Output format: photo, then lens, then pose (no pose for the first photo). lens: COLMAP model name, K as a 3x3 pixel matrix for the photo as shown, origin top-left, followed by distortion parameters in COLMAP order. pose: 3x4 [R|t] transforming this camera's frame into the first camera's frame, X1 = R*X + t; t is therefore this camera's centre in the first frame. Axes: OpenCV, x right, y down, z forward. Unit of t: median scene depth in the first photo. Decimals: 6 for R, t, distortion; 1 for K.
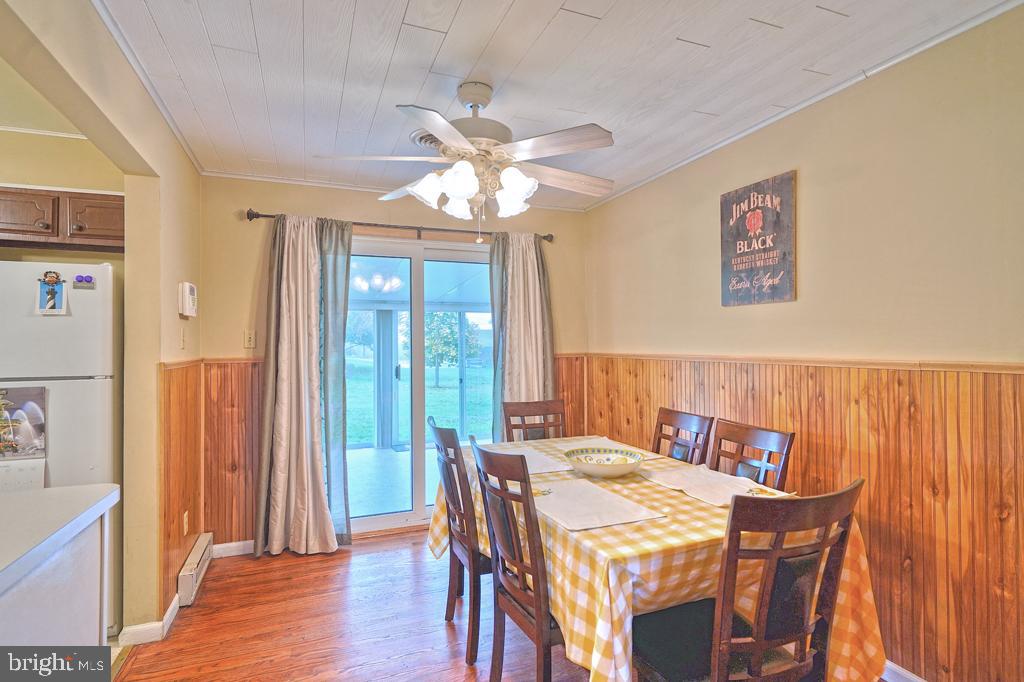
lens RADIAL K [[509.3, 0, 503.6], [0, 509.3, 341.3], [0, 0, 1]] dist [0.002442, 0.001205]
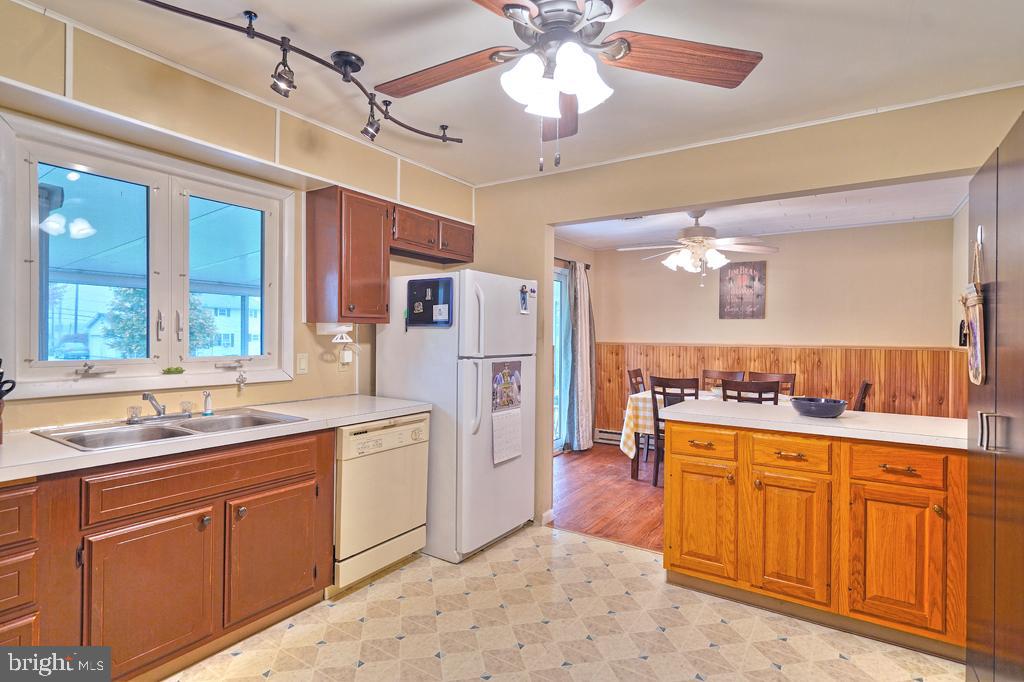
lens RADIAL K [[509.3, 0, 503.6], [0, 509.3, 341.3], [0, 0, 1]] dist [0.002442, 0.001205]
pose [[0.822162, 0.007936, 0.569198, -1.321517], [-0.017671, 0.999777, 0.011586, 0.010609], [-0.568979, -0.019584, 0.822119, -0.158228]]
